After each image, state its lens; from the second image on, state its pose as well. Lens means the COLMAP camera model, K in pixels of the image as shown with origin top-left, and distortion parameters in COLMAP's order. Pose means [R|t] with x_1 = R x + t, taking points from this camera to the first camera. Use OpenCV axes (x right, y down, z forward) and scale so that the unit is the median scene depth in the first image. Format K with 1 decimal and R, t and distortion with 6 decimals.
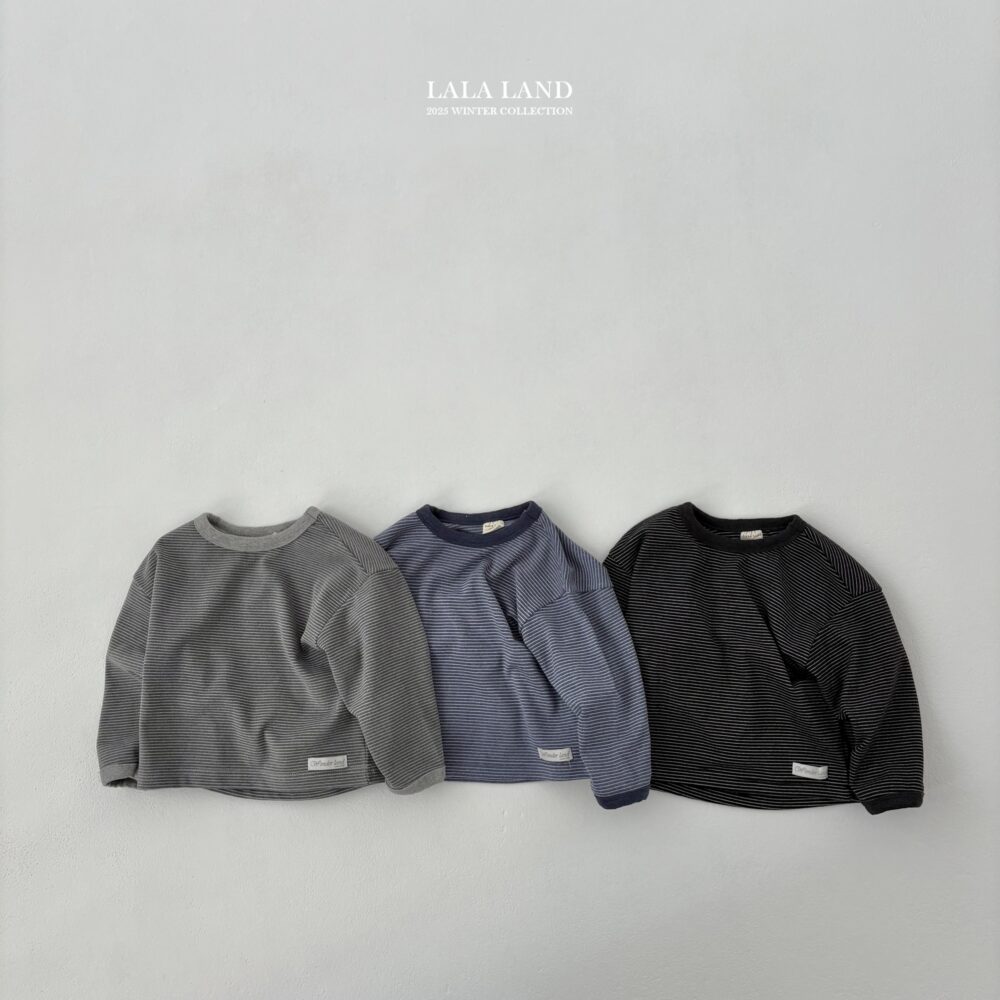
lens RADIAL K [[1010.8, 0, 500.0], [0, 1010.8, 500.0], [0, 0, 1]] dist [-0.087891, 0.016996]
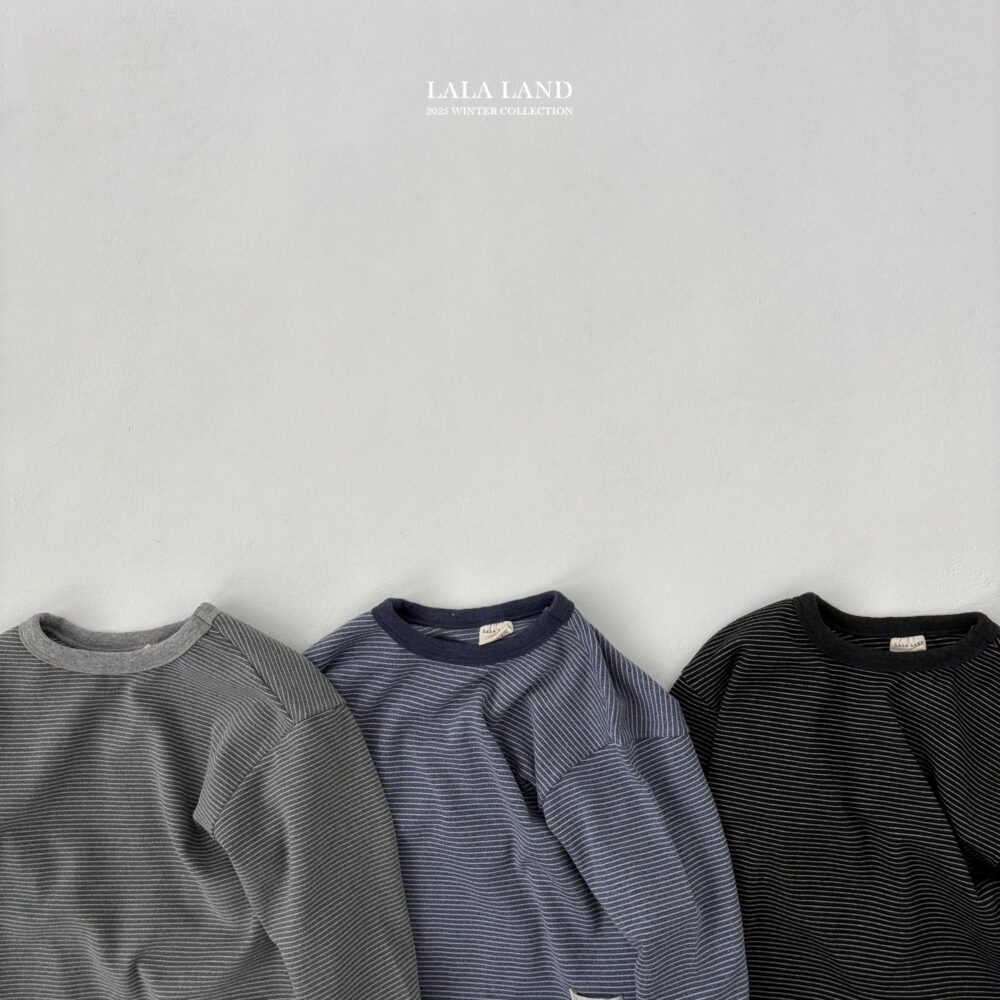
lens RADIAL K [[1010.8, 0, 500.0], [0, 1010.8, 500.0], [0, 0, 1]] dist [-0.087891, 0.016996]
pose [[0.999965, -0.008168, -0.001862, -0.002292], [0.008279, 0.997437, 0.071068, -0.101551], [0.001277, -0.071081, 0.997470, 0.391511]]
